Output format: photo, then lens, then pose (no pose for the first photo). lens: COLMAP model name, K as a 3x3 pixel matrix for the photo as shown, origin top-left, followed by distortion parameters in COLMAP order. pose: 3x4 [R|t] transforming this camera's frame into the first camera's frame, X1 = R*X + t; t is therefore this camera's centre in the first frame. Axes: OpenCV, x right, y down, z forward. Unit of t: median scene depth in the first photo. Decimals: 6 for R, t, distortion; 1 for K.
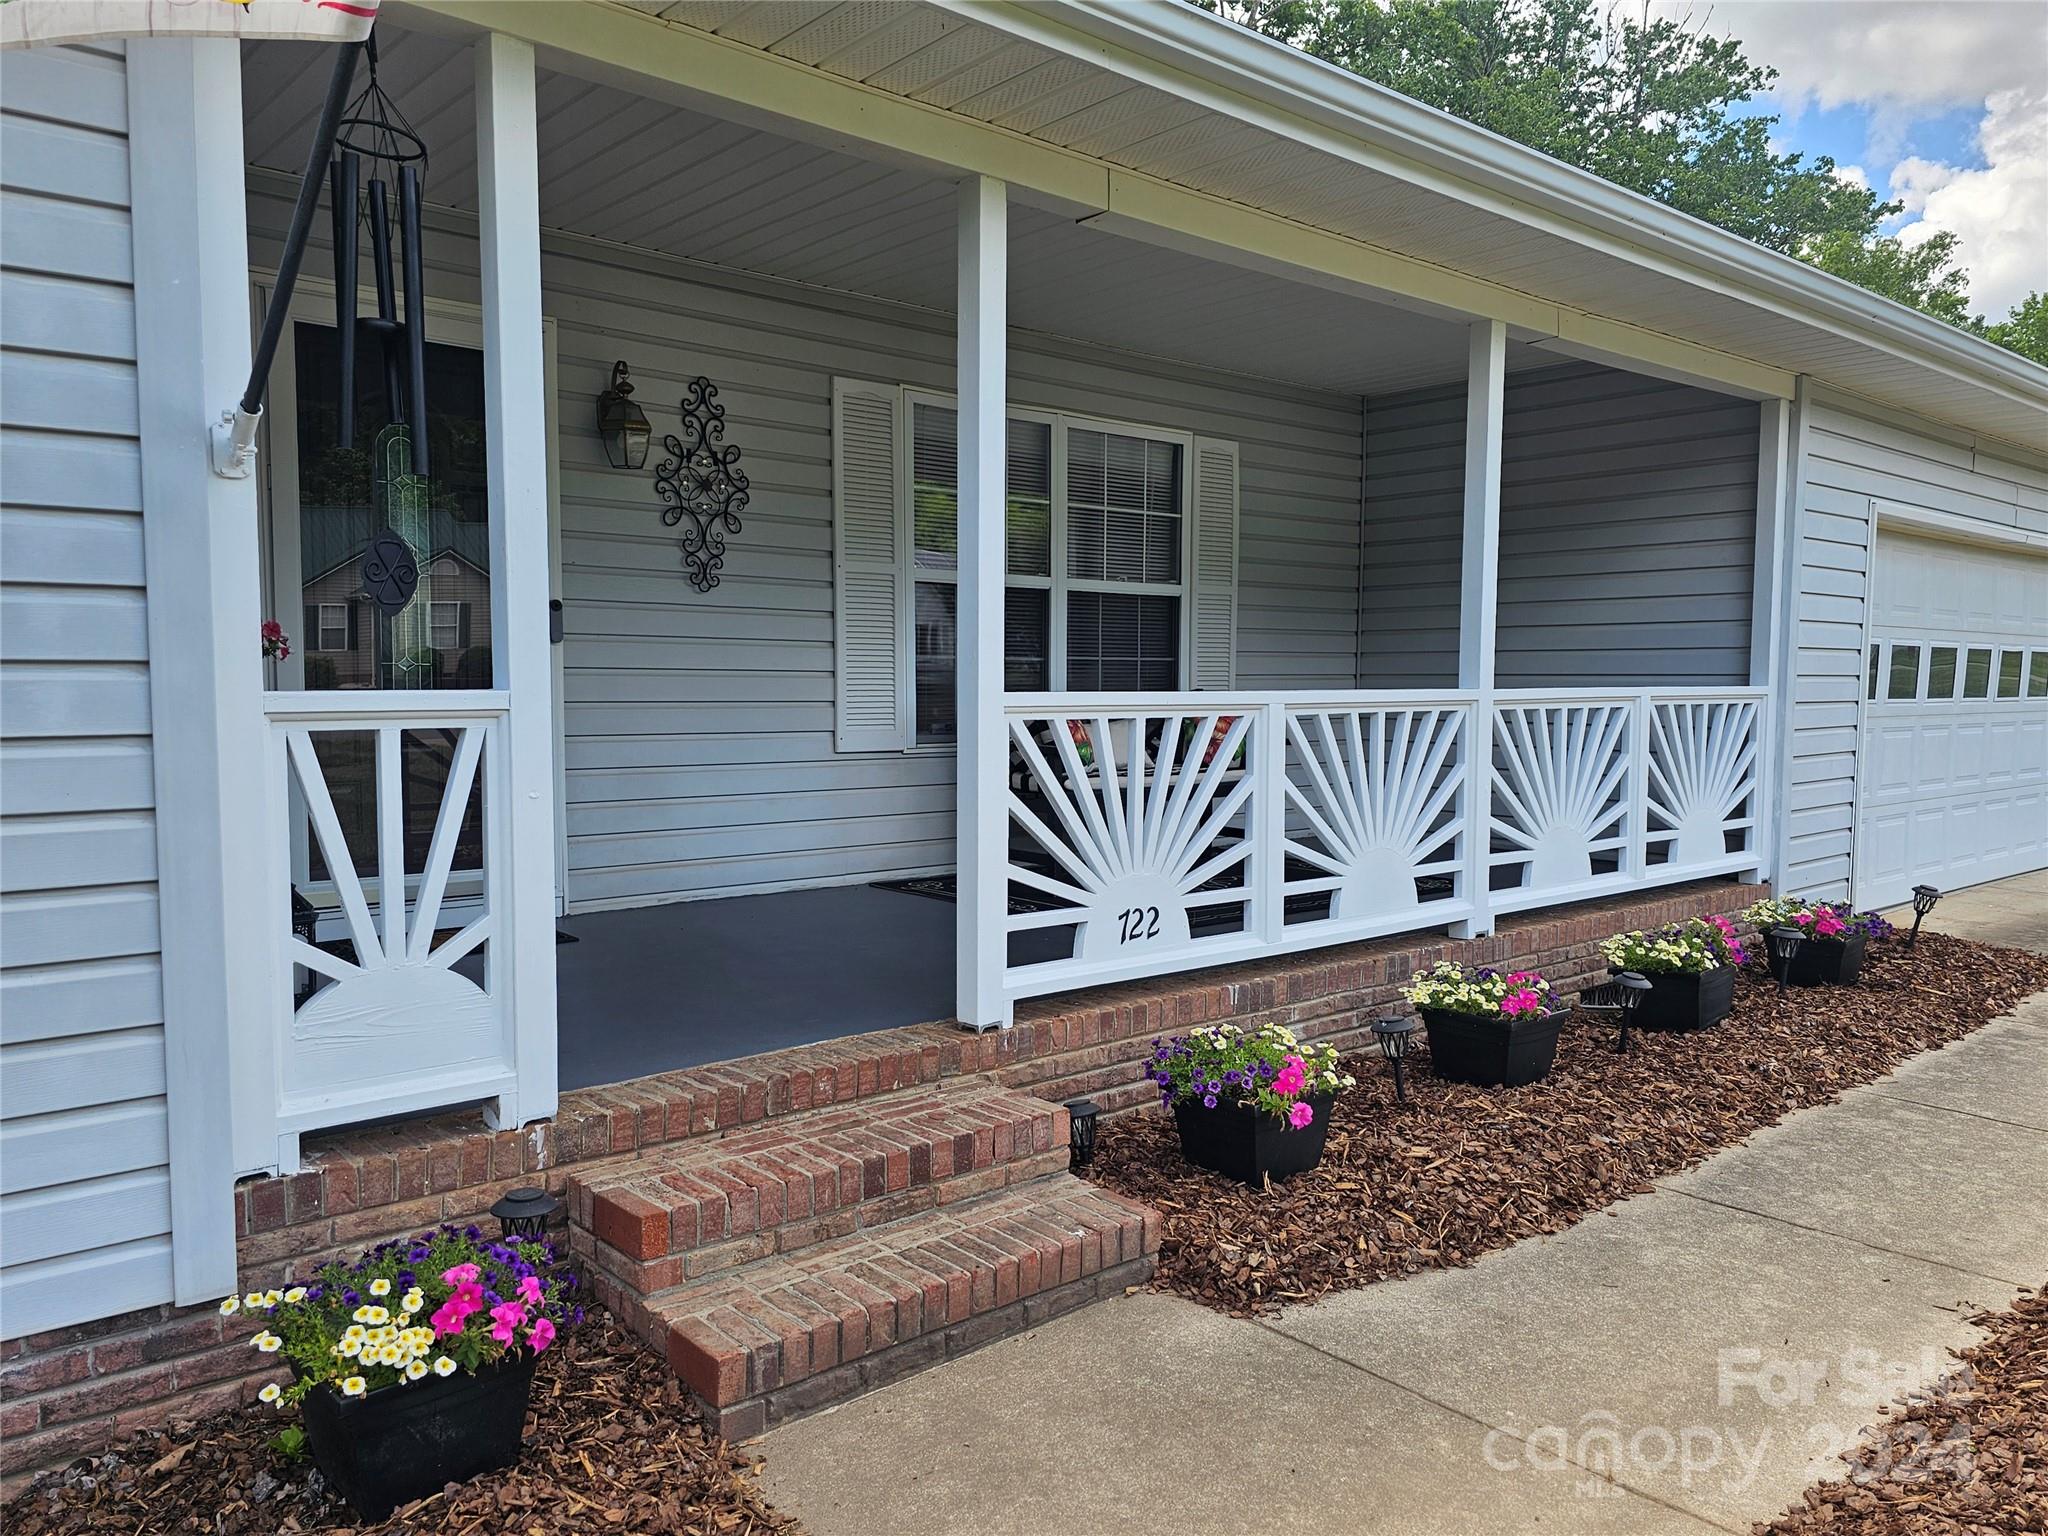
lens RADIAL K [[1500.5, 0, 1023.9], [0, 1500.5, 777.1], [0, 0, 1]] dist [0.057639, -0.062310]
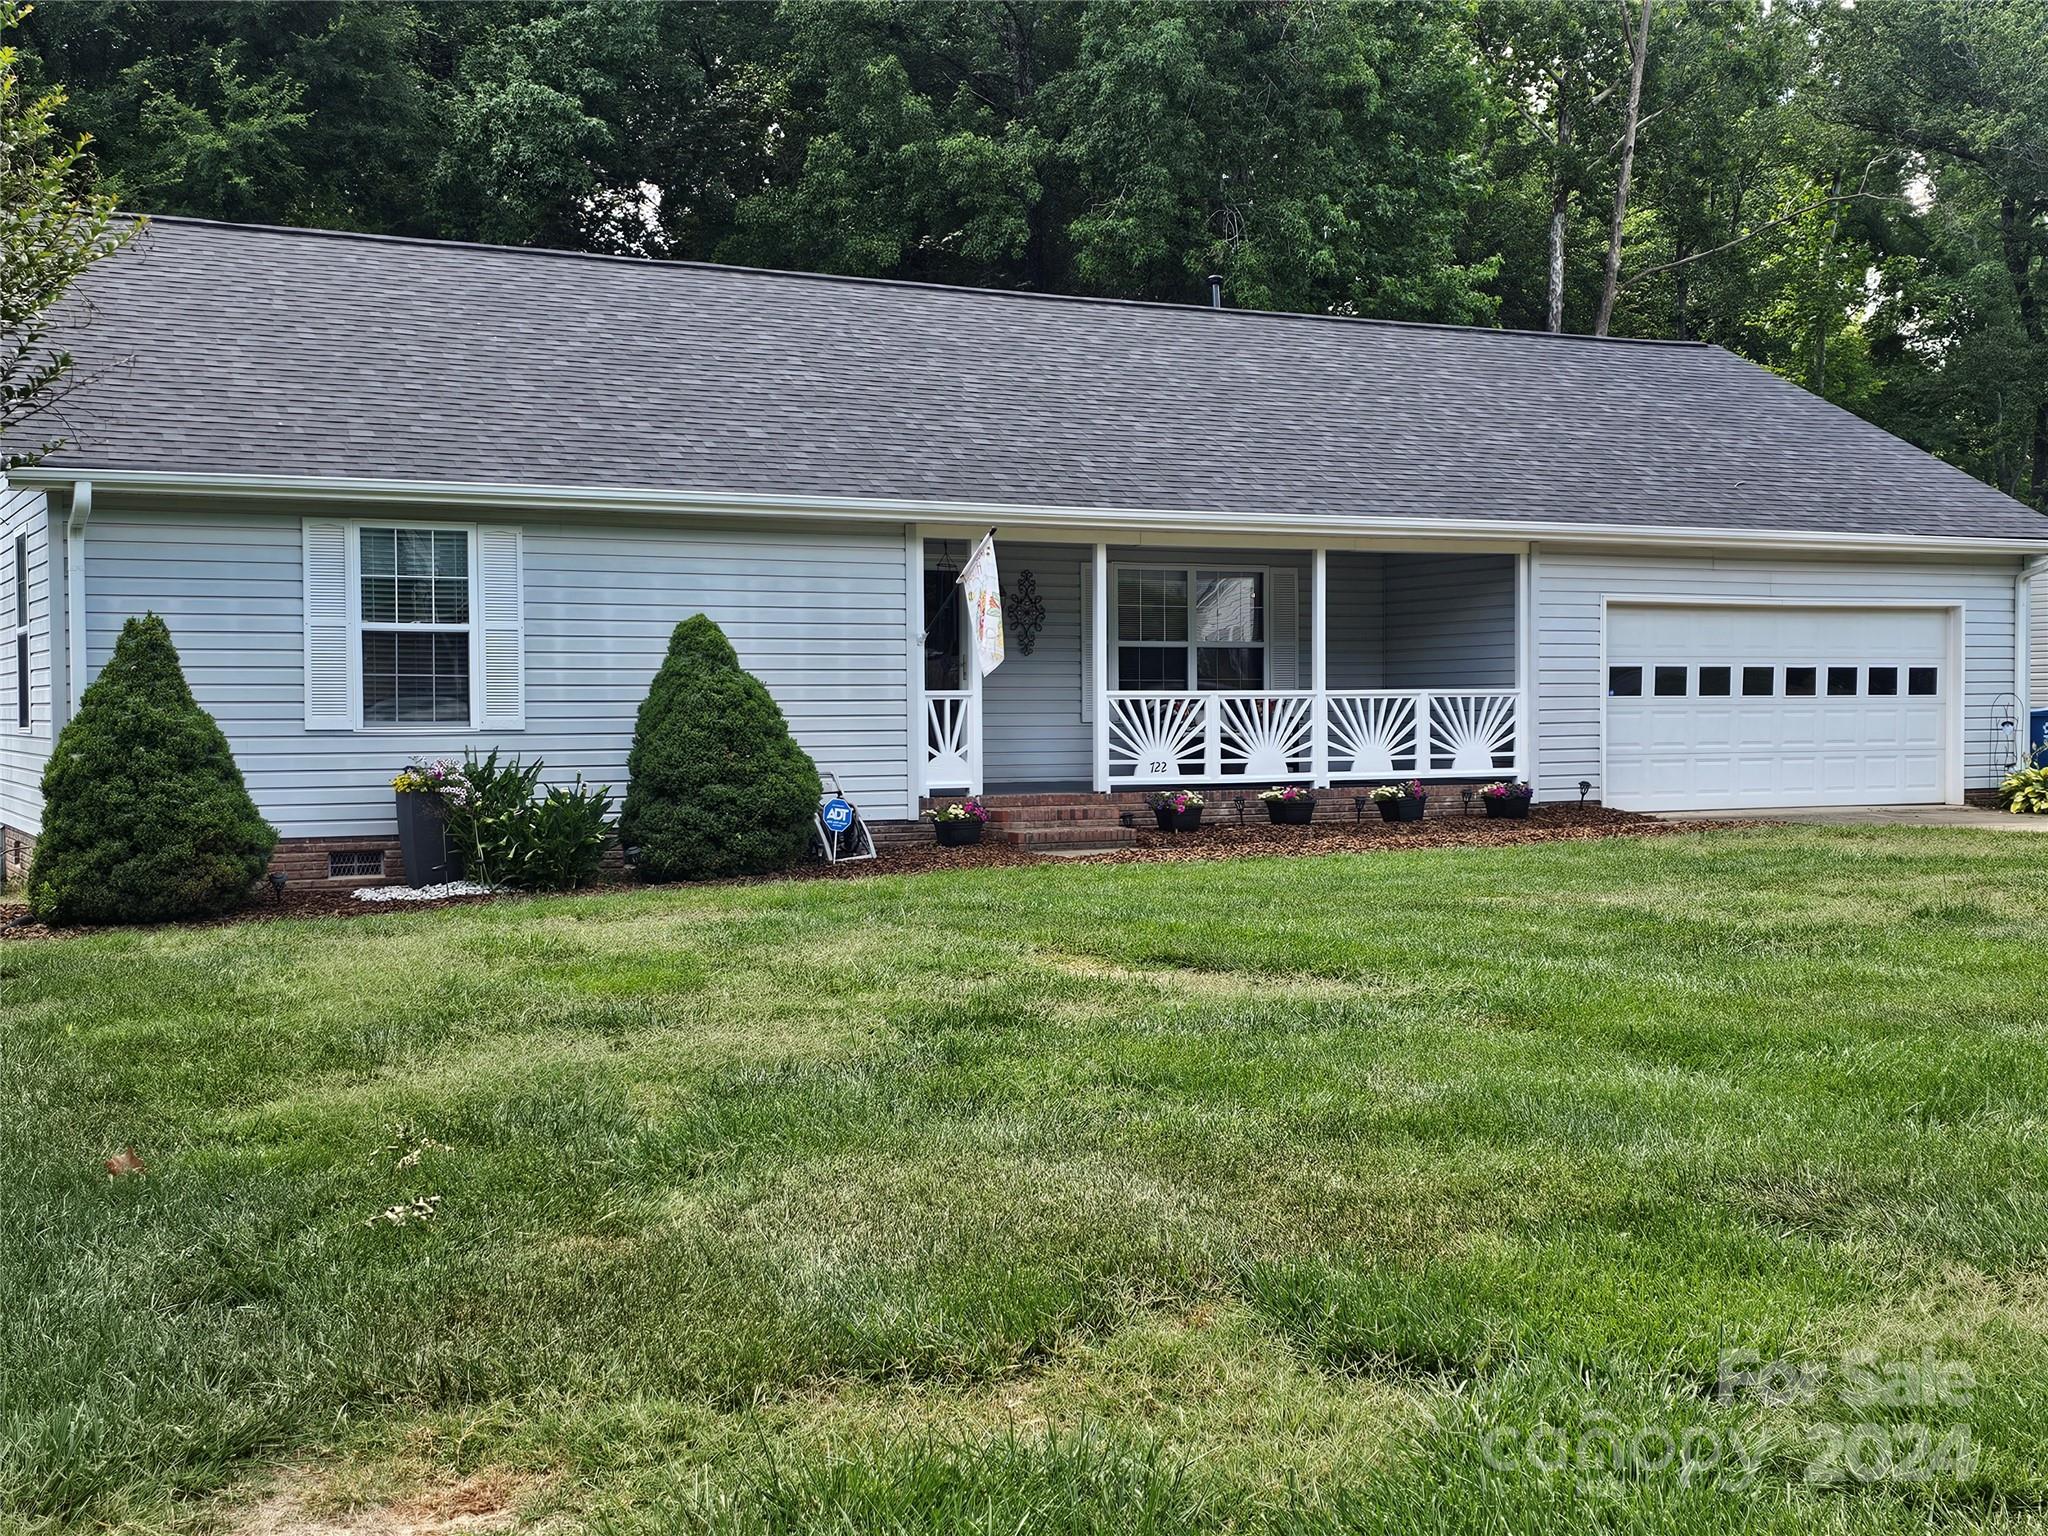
lens RADIAL K [[2426.8, 0, 1030.7], [0, 2426.8, 764.8], [0, 0, 1]] dist [0.053579, 0.000000]
pose [[0.973108, -0.000724, -0.230350, 0.887170], [-0.007980, 0.999289, -0.036855, 0.255996], [0.230213, 0.037703, 0.972410, -3.569445]]
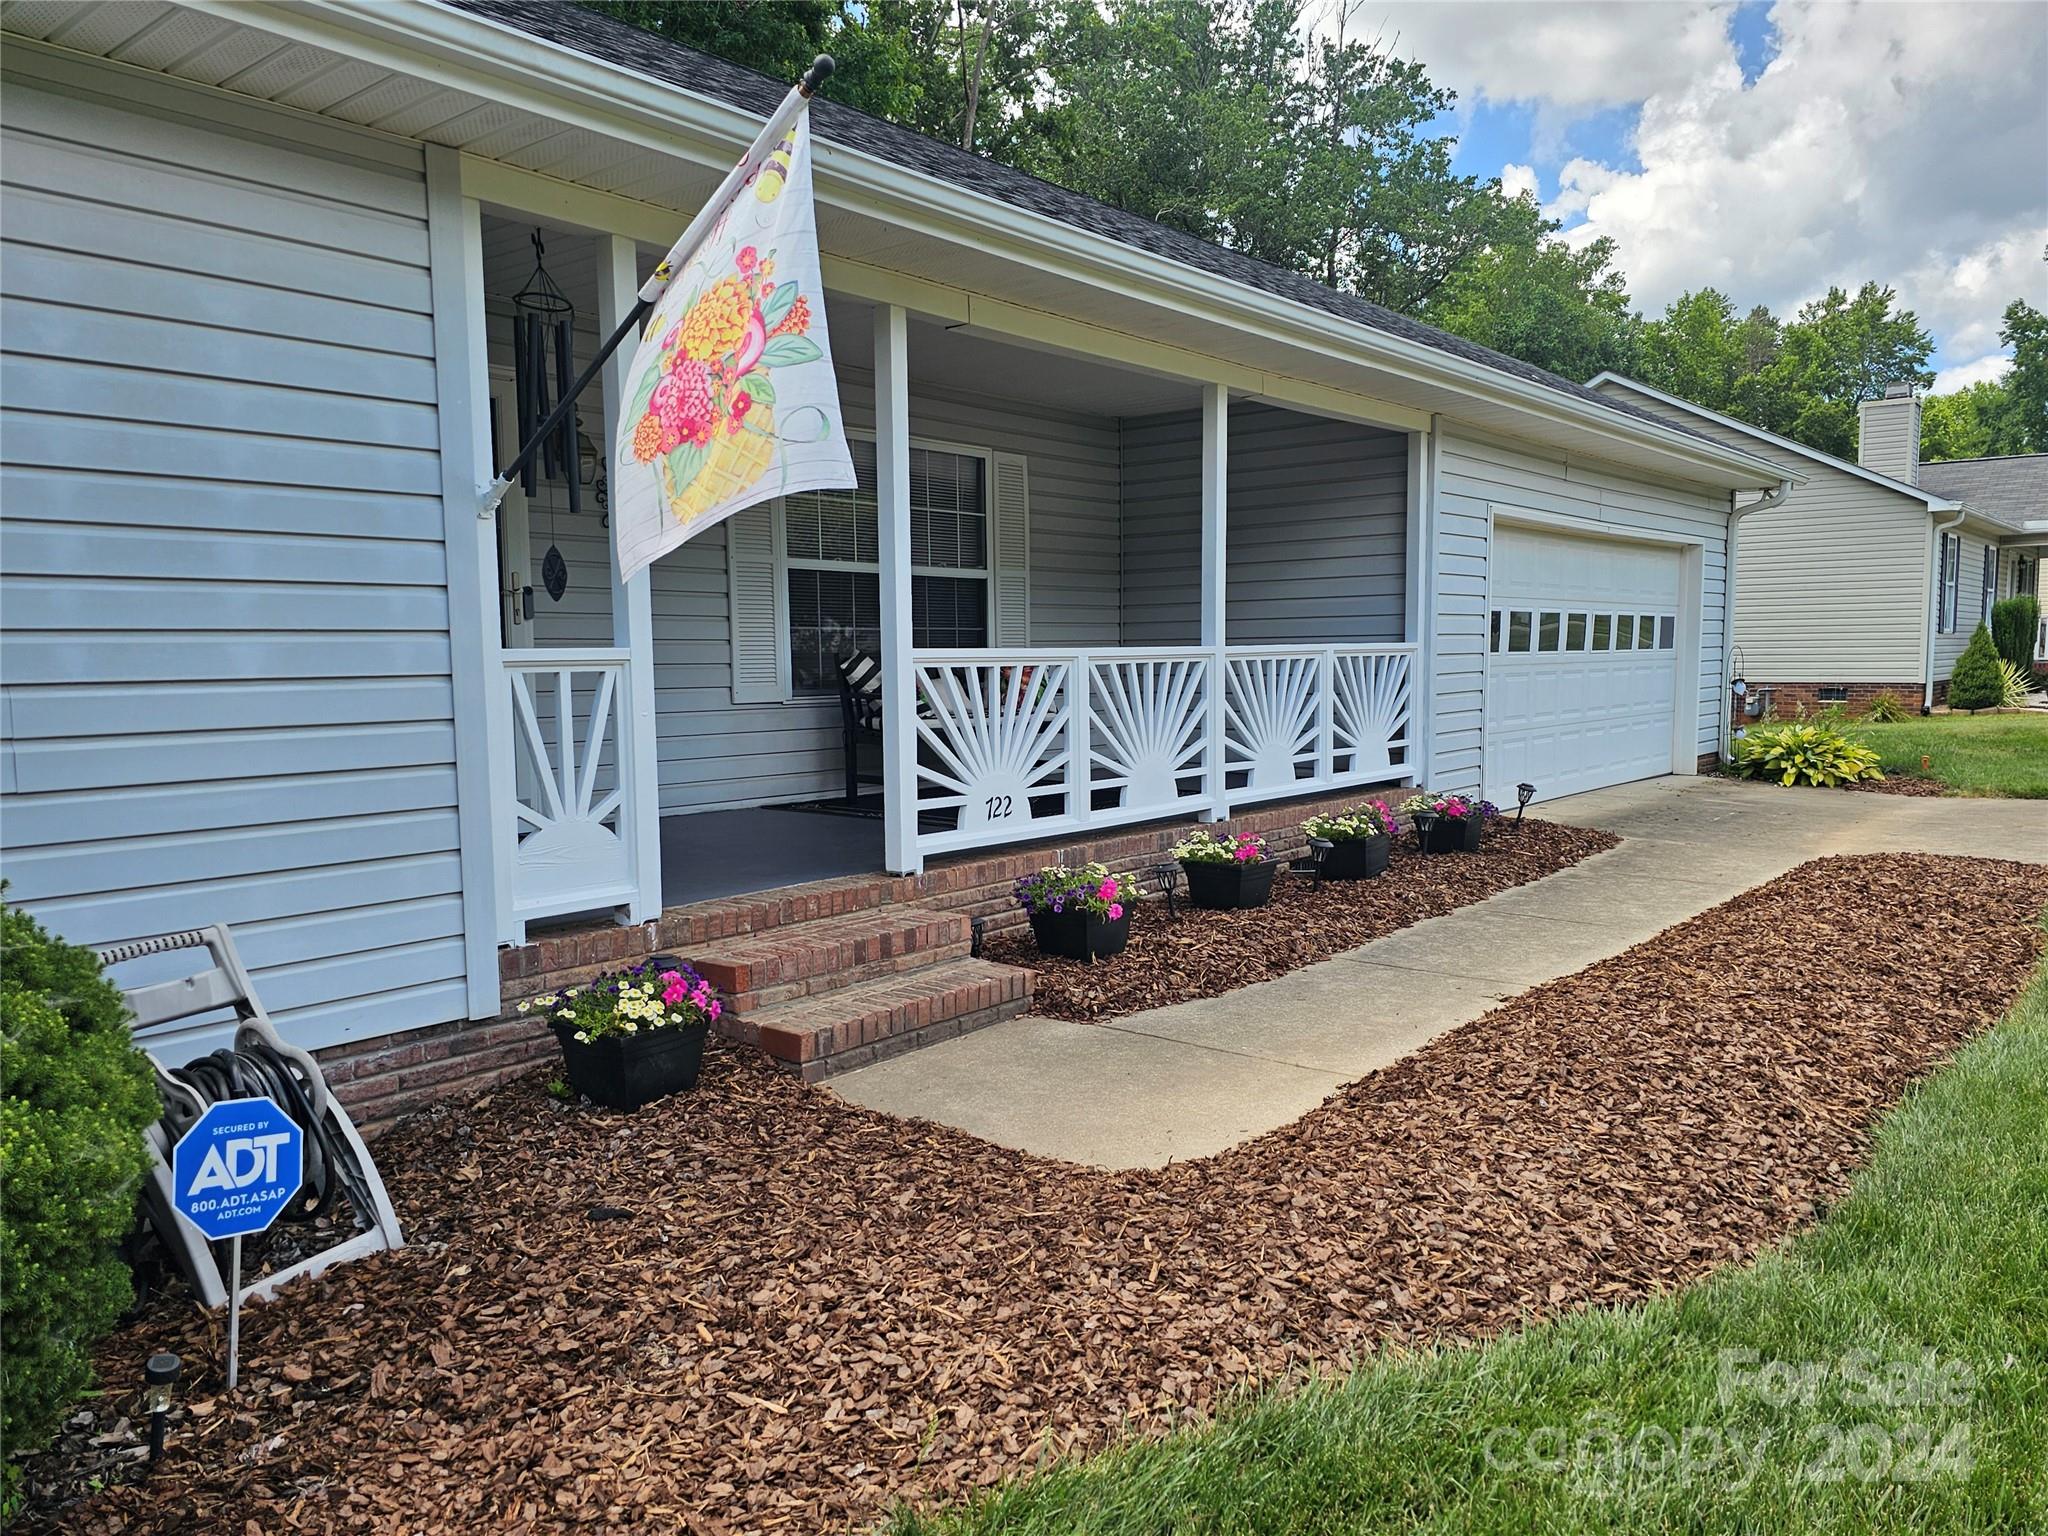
lens RADIAL K [[1500.5, 0, 1030.8], [0, 1500.5, 783.0], [0, 0, 1]] dist [0.057639, -0.062310]
pose [[0.984759, -0.030649, 0.171201, -0.130023], [0.027255, 0.999383, 0.022144, 0.039490], [-0.171775, -0.017140, 0.984987, -0.410766]]
